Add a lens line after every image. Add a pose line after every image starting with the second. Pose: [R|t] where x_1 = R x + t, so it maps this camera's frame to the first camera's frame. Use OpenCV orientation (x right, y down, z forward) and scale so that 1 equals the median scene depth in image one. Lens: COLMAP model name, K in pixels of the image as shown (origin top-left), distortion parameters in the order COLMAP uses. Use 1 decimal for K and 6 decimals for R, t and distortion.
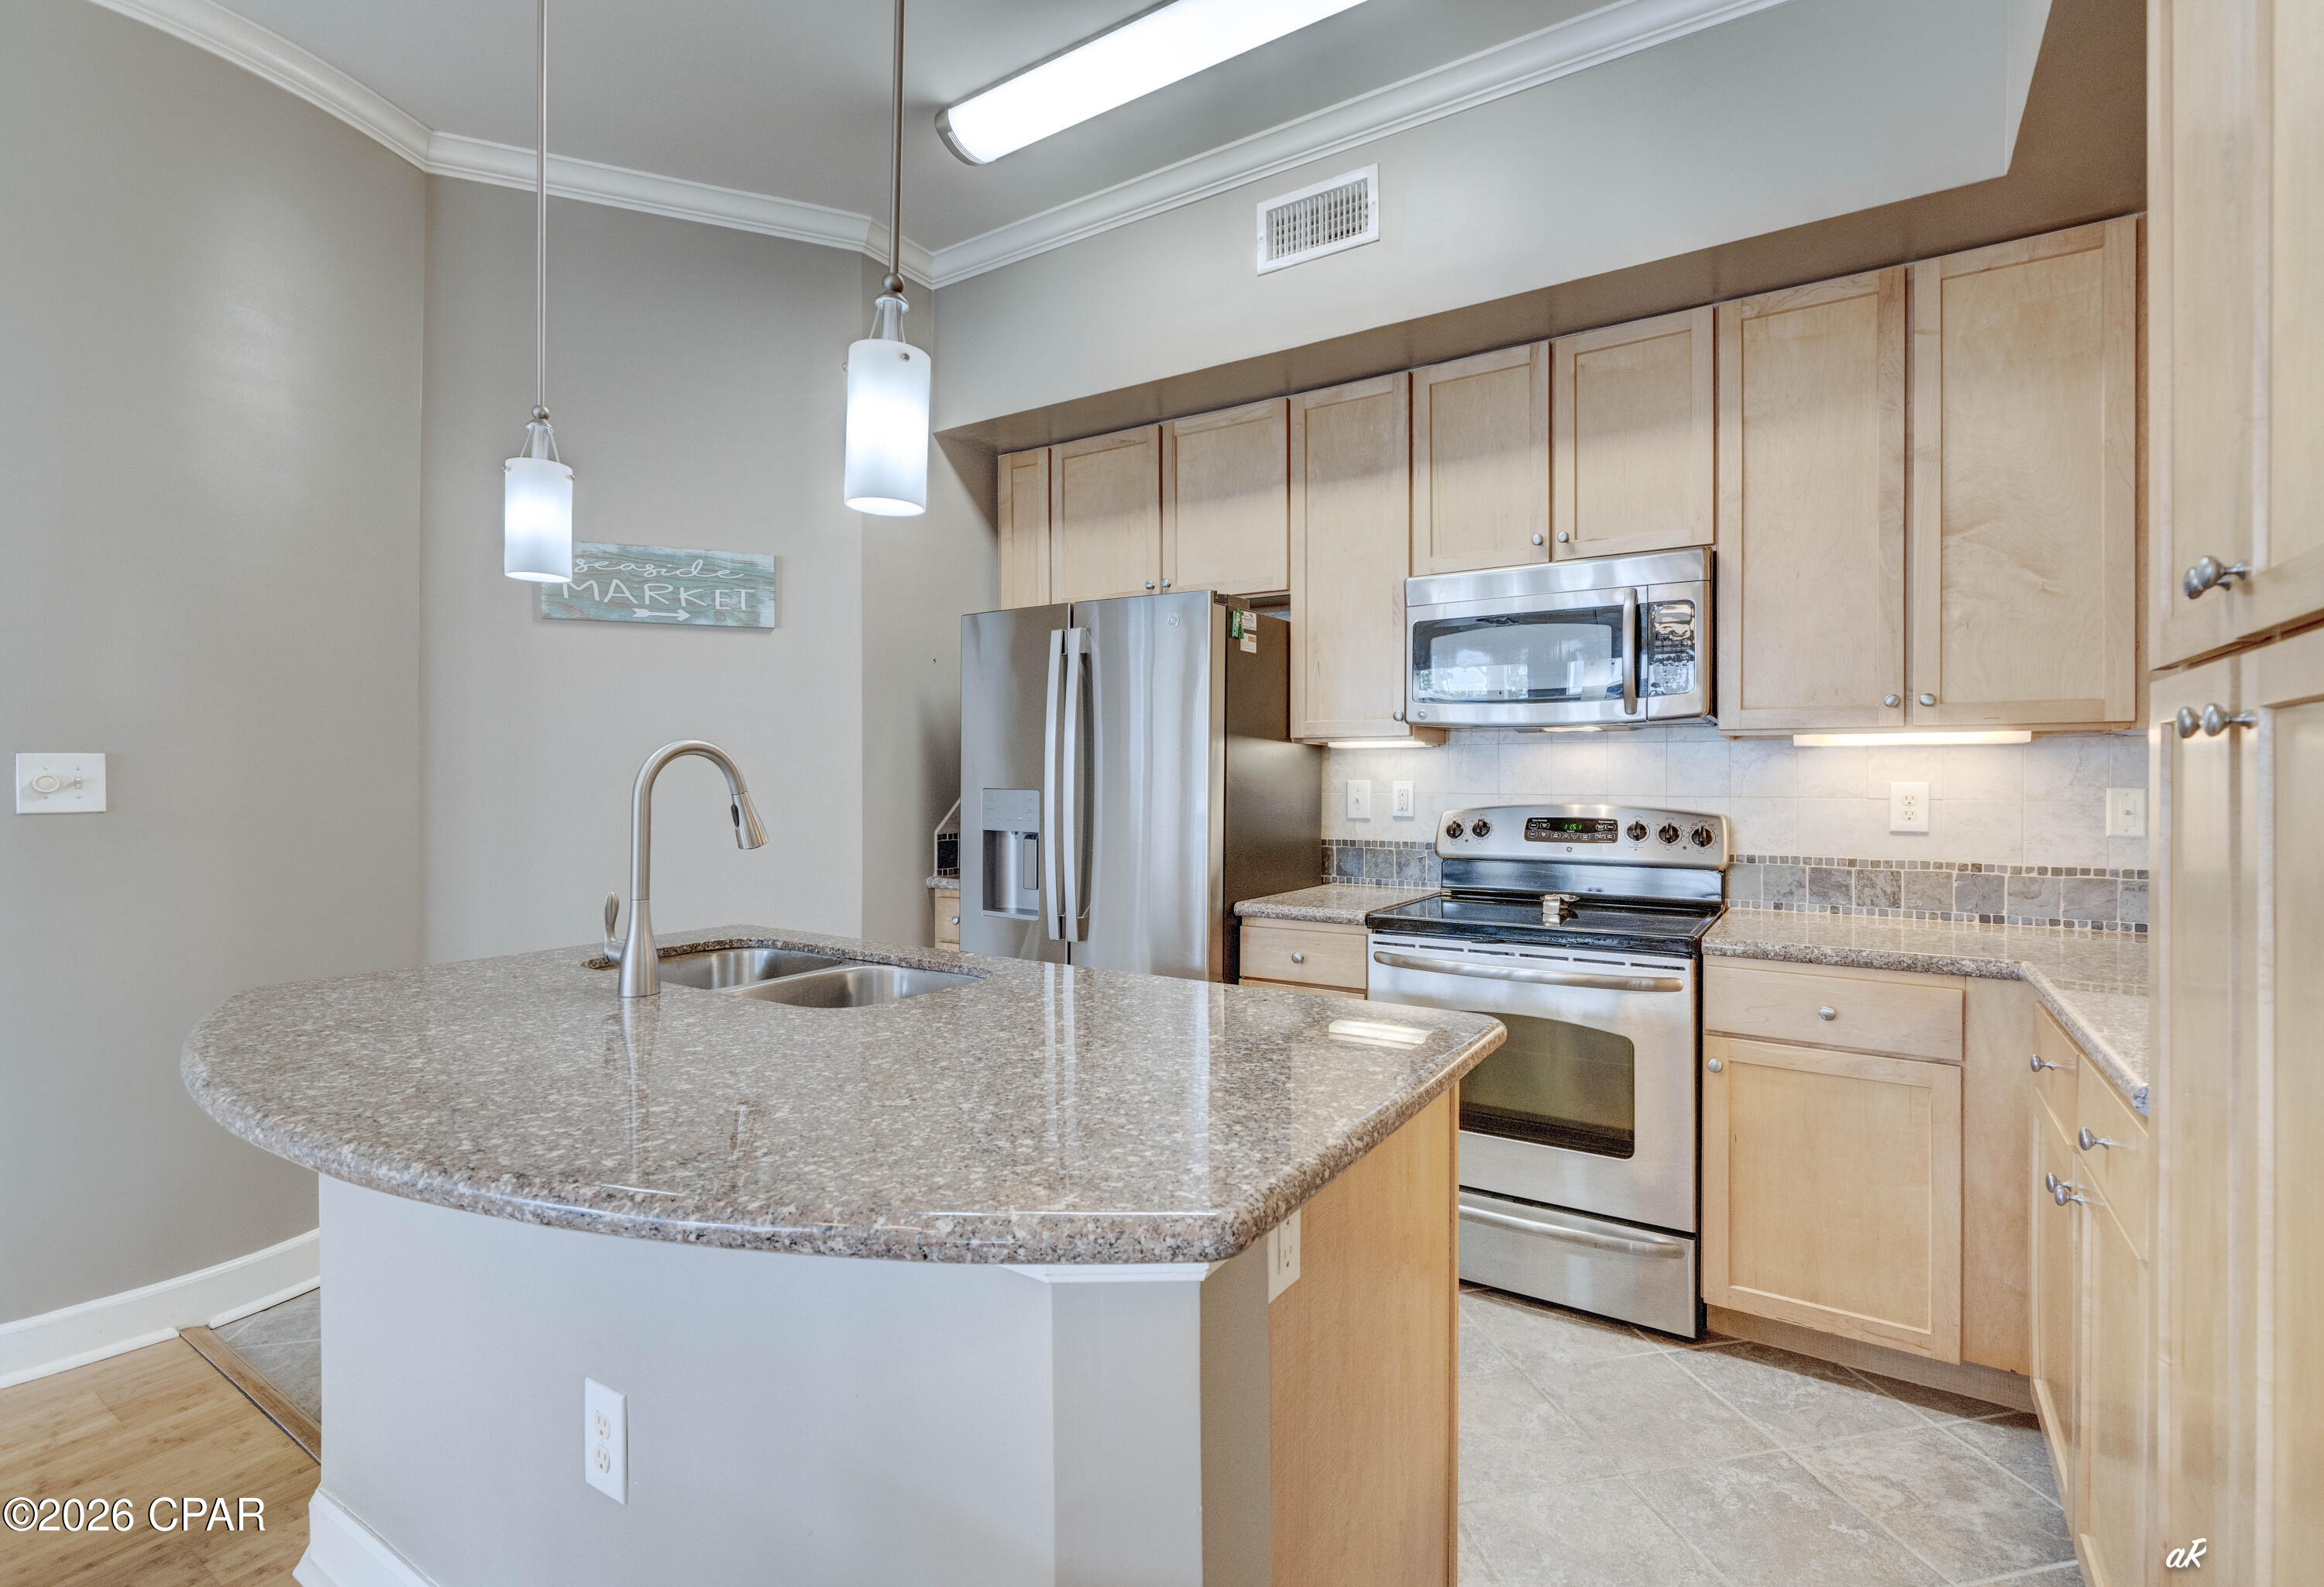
lens RADIAL K [[1051.4, 0, 1143.0], [0, 1051.4, 788.5], [0, 0, 1]] dist [0.001636, 0.000027]
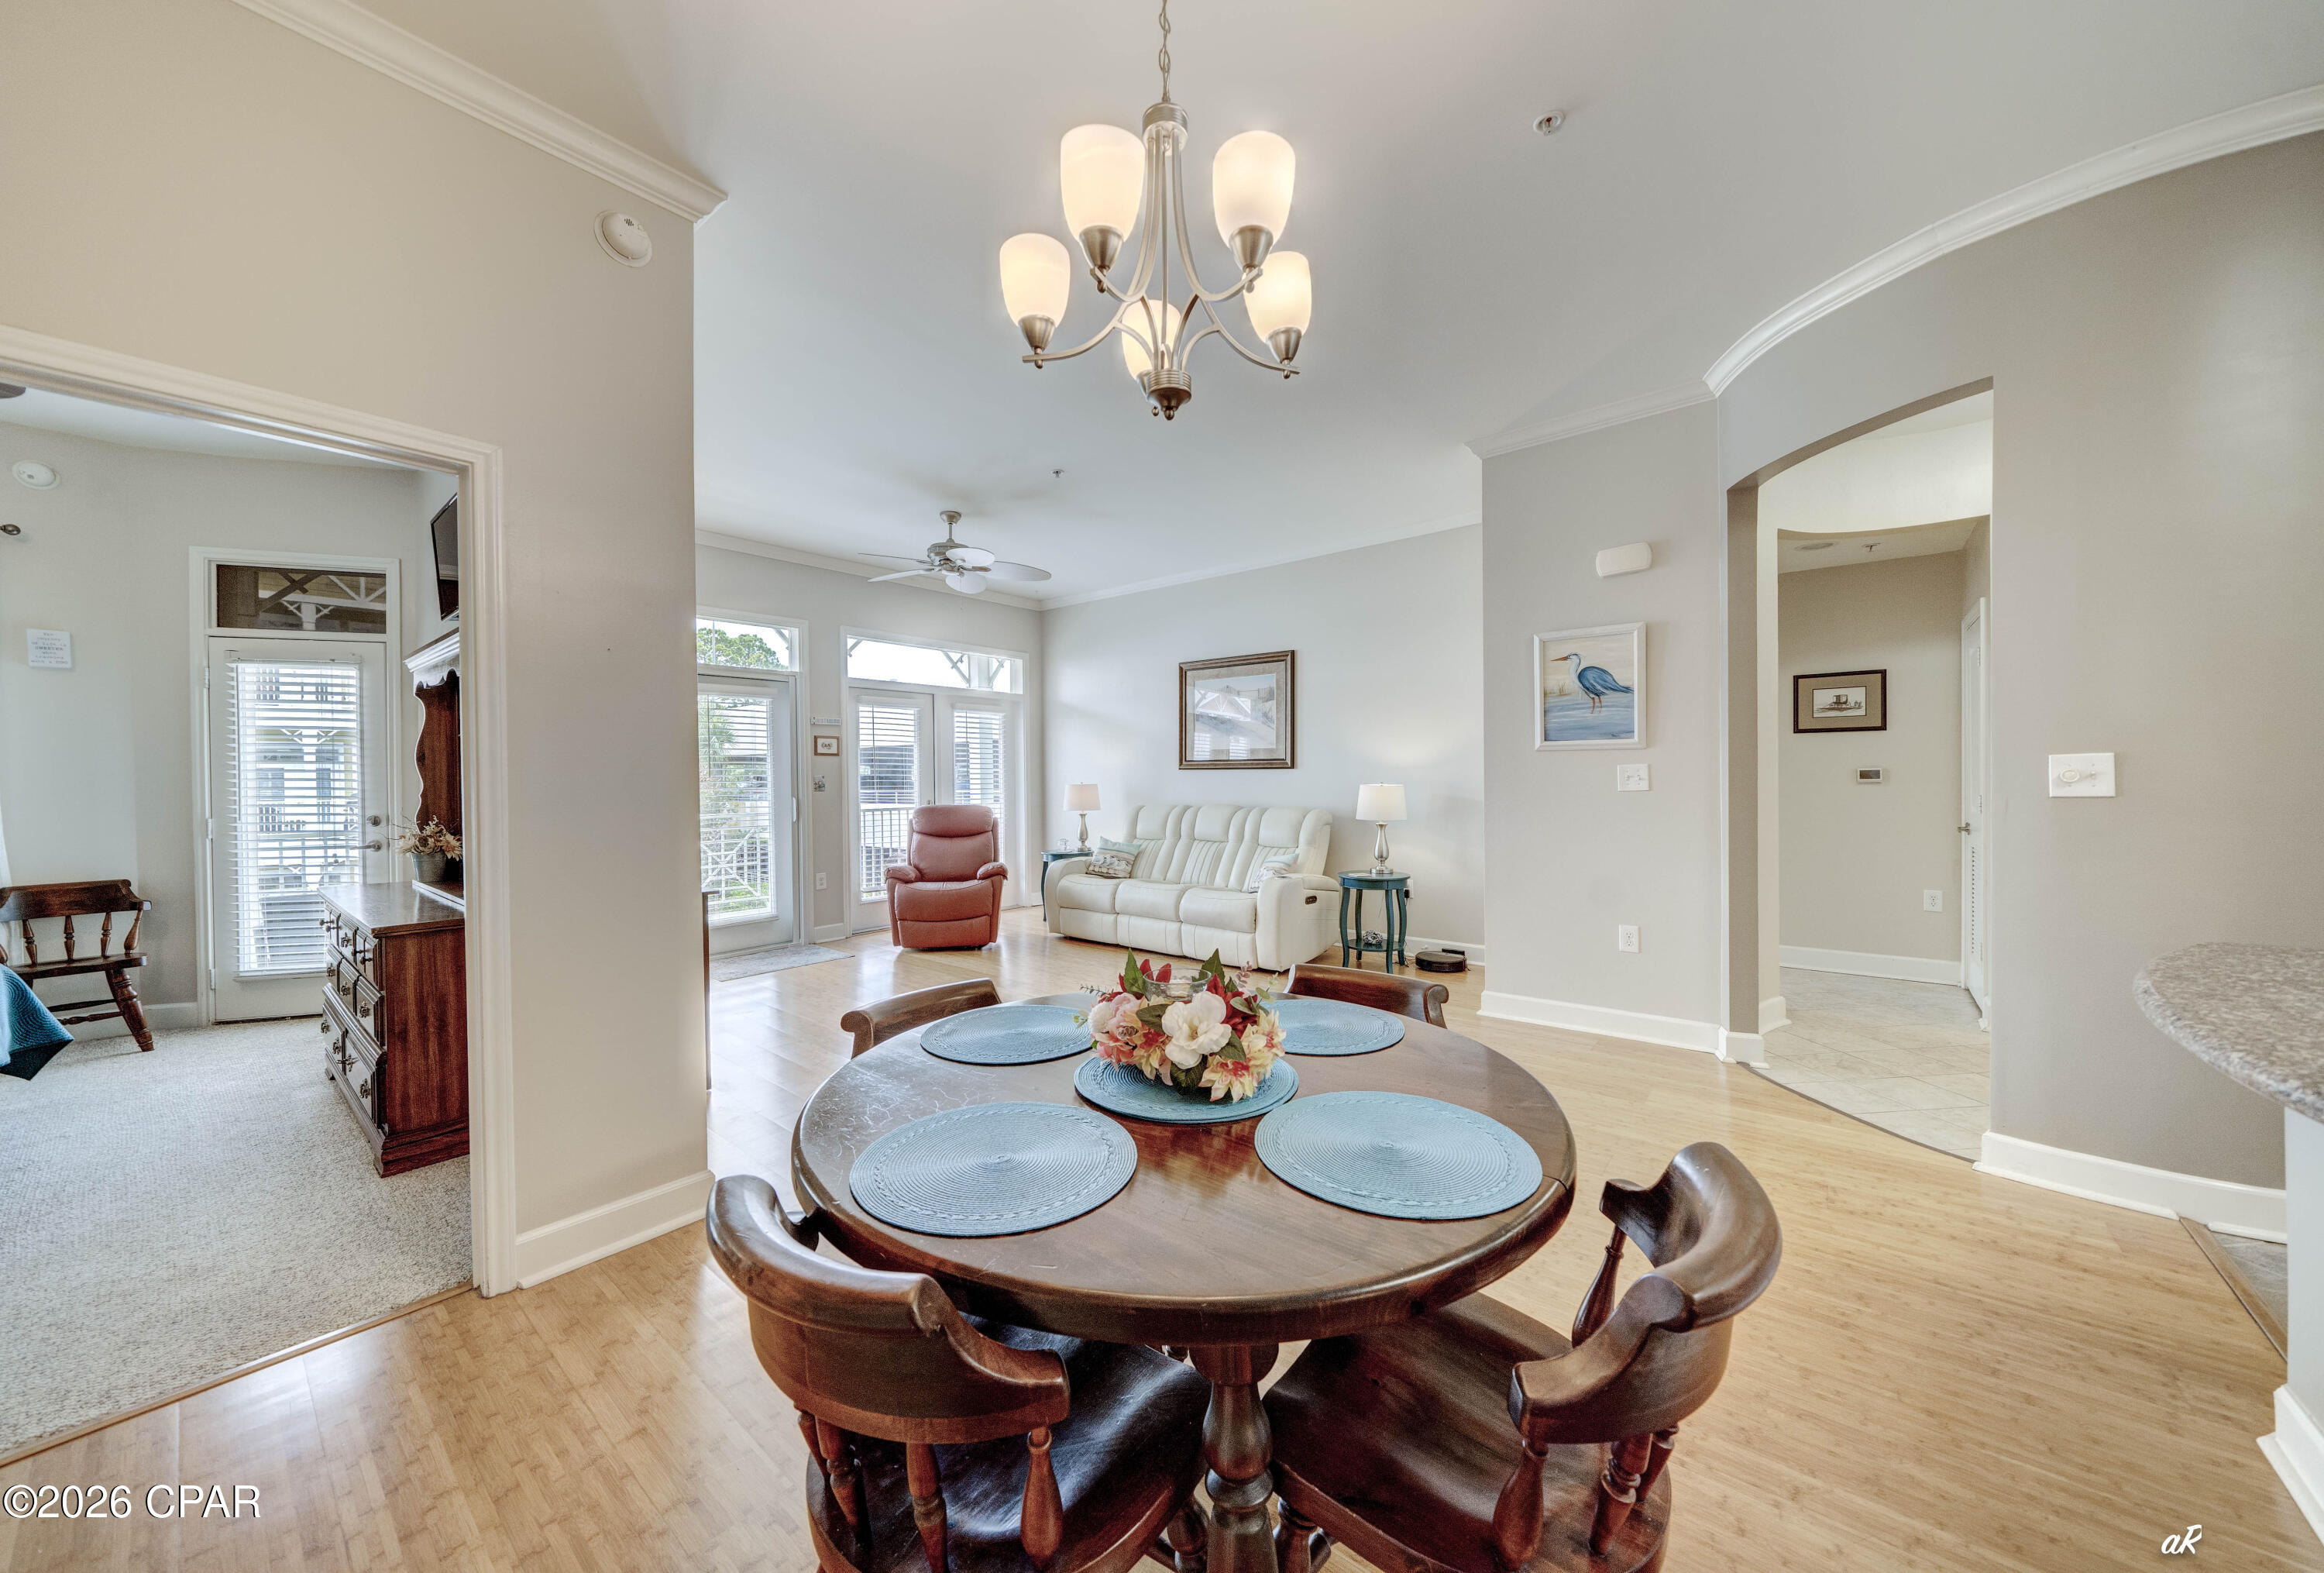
lens RADIAL K [[825.3, 0, 1174.4], [0, 825.3, 788.7], [0, 0, 1]] dist [-0.003102, -0.000350]
pose [[-0.087683, 0.006310, -0.996128, 0.134425], [0.007952, 0.999953, 0.005634, -0.002848], [0.996117, -0.007427, -0.087729, -0.082314]]
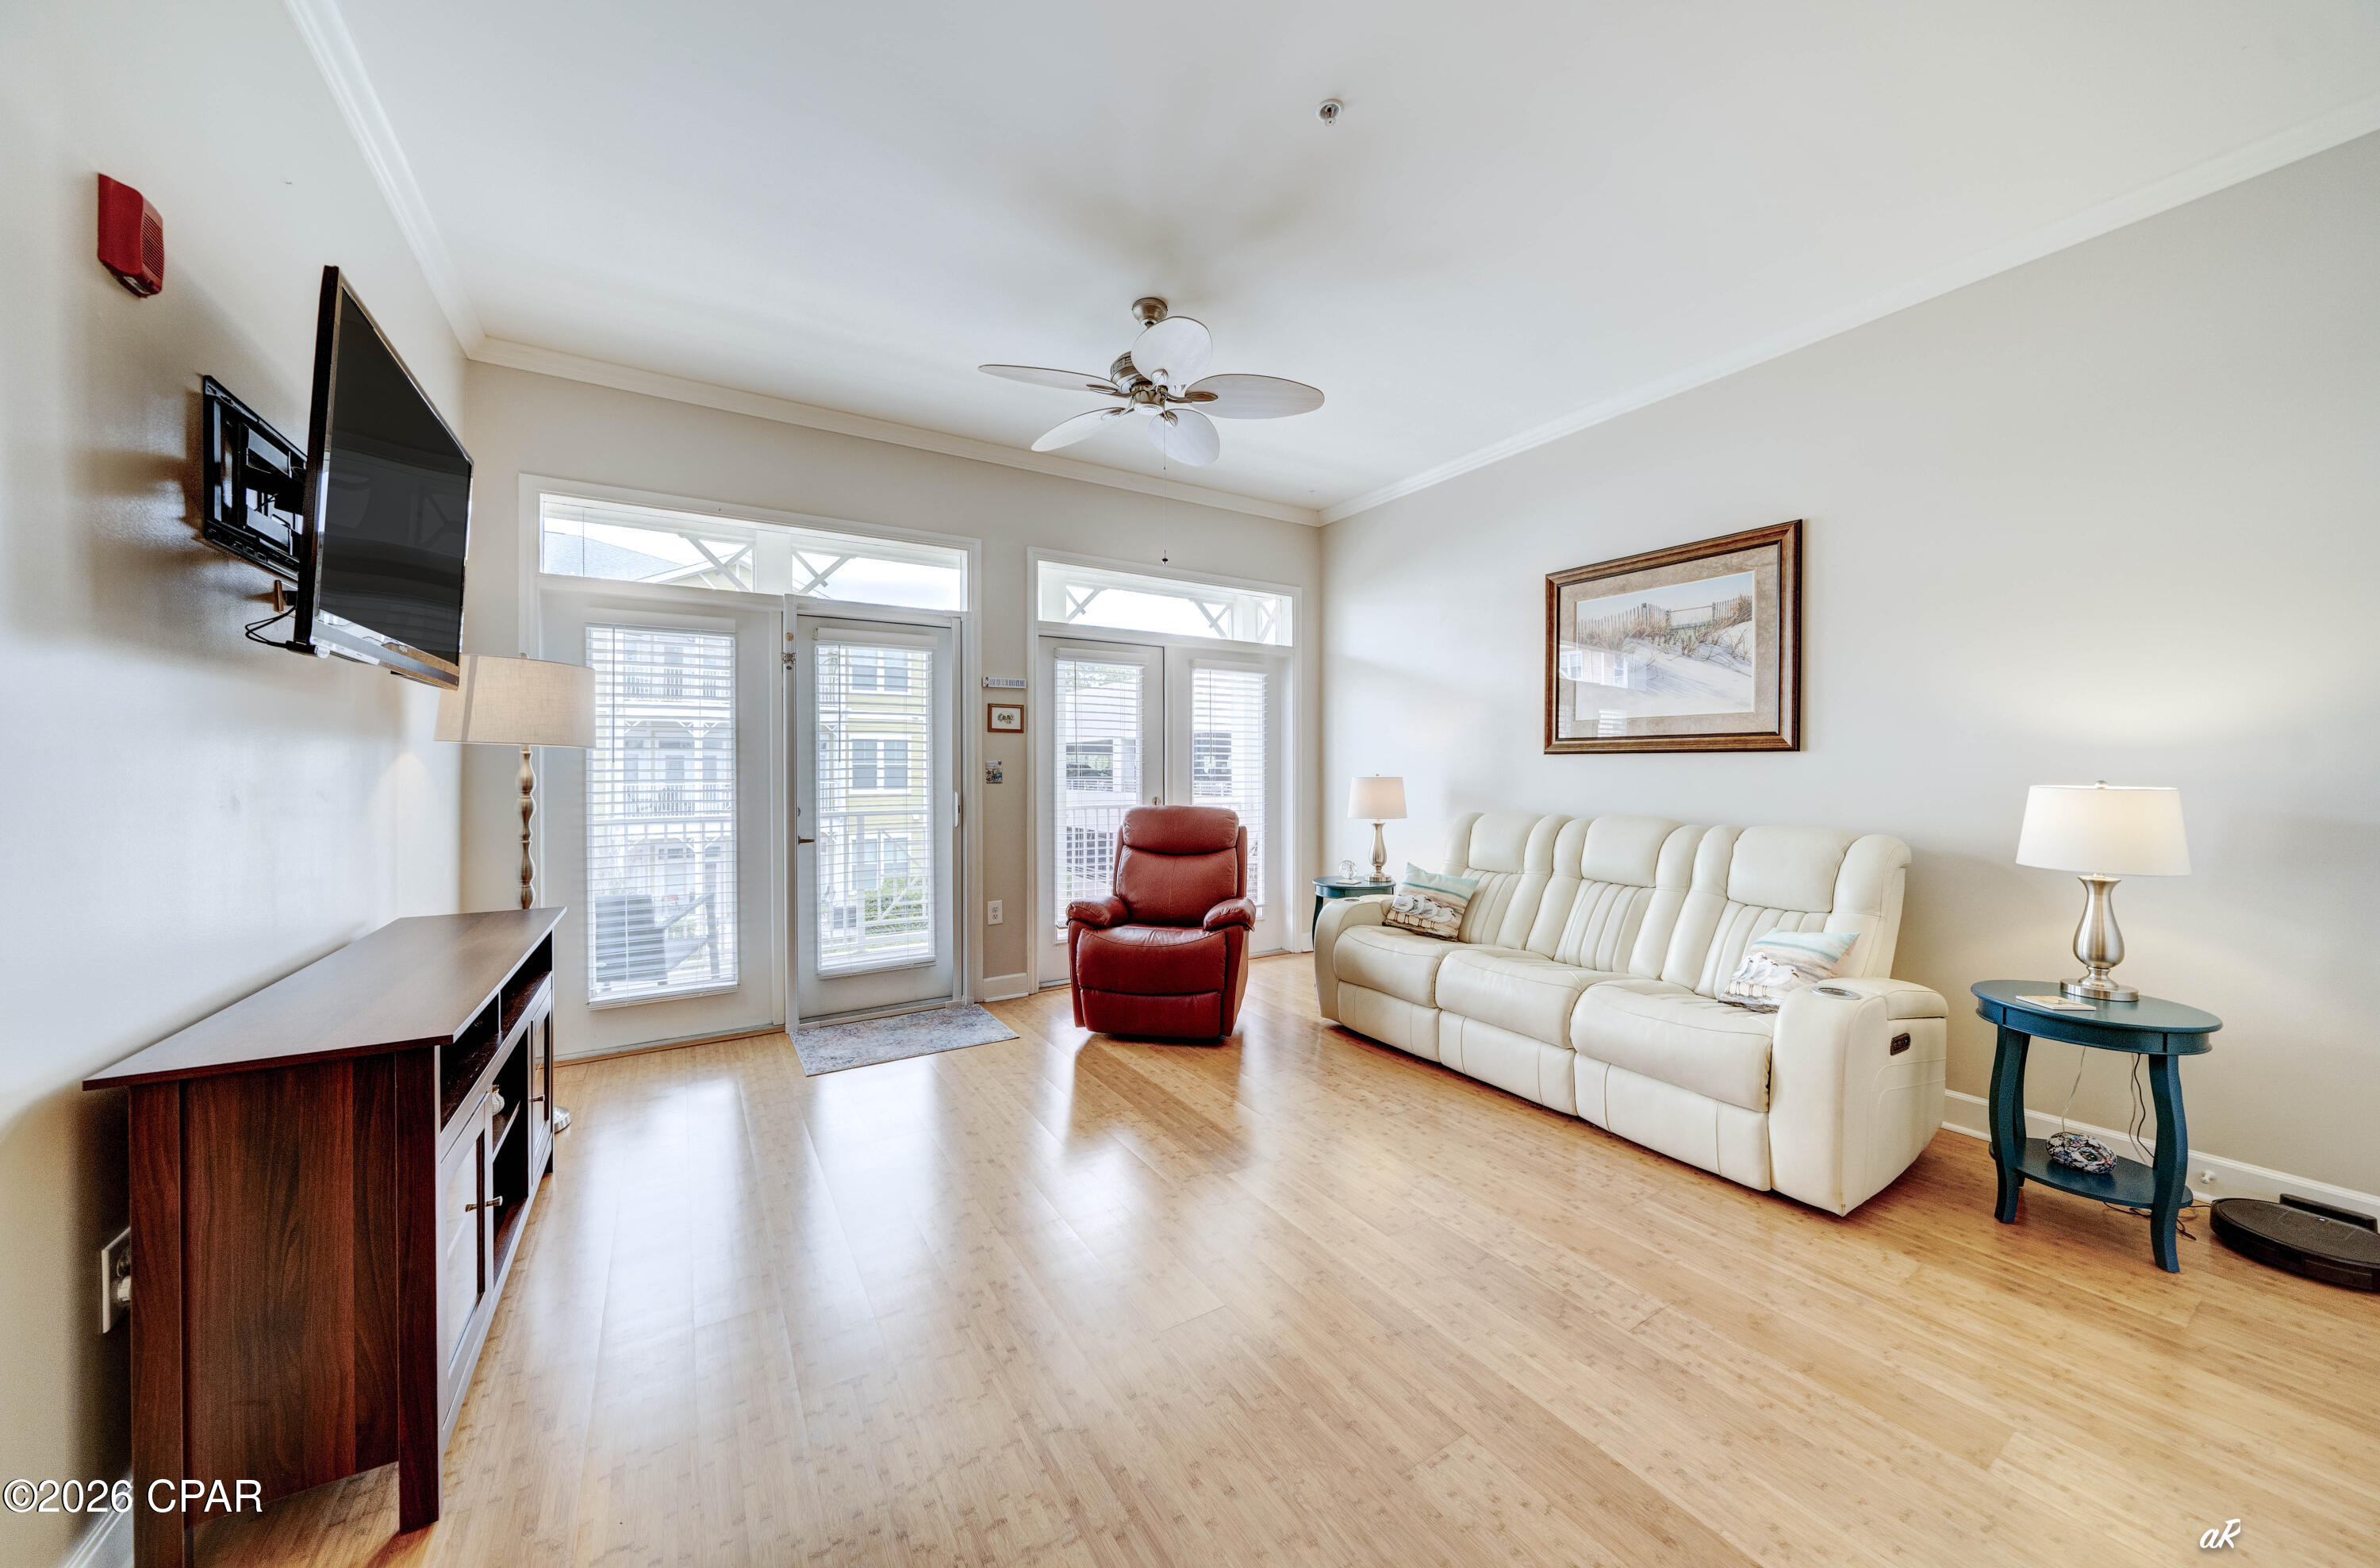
lens RADIAL K [[828.2, 0, 1187.8], [0, 828.2, 771.2], [0, 0, 1]] dist [-0.006267, -0.000546]
pose [[-0.411451, -0.007266, -0.911403, -0.777750], [-0.002512, 0.999973, -0.006838, -0.004336], [0.911429, -0.000524, -0.411458, -0.268184]]
